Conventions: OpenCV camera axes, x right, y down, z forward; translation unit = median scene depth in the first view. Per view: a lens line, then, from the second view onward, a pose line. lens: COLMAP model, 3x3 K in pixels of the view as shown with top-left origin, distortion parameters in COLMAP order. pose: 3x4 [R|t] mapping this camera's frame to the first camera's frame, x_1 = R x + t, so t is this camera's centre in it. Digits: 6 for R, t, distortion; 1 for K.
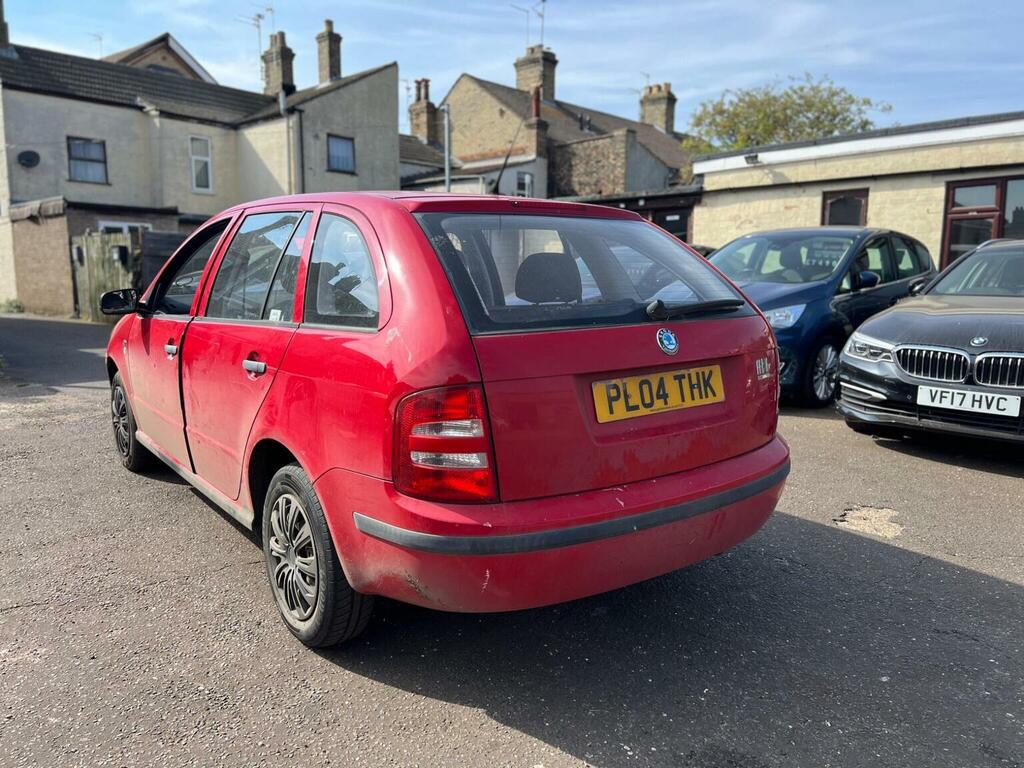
lens RADIAL K [[783.1, 0, 514.6], [0, 783.1, 379.5], [0, 0, 1]] dist [0.066592, -0.084479]
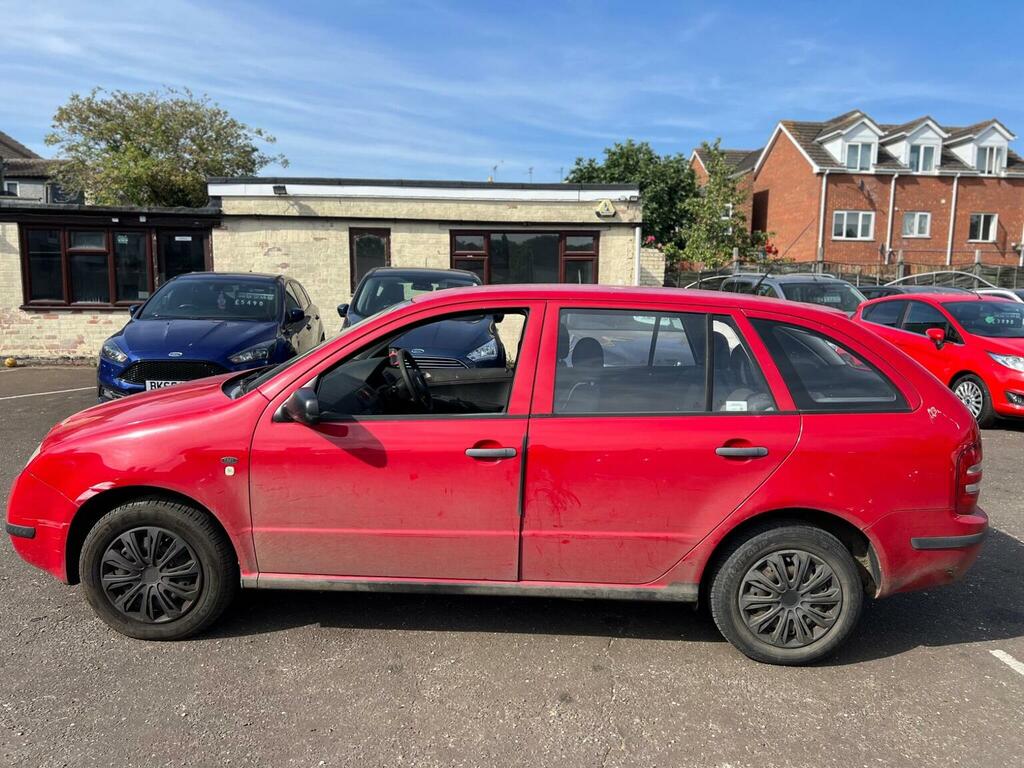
lens RADIAL K [[783.1, 0, 510.9], [0, 783.1, 384.6], [0, 0, 1]] dist [0.066592, -0.084479]
pose [[0.611391, -0.097845, 0.785256, -0.350540], [0.092670, 0.994351, 0.051748, -0.050294], [-0.785884, 0.041131, 0.617005, 0.134095]]
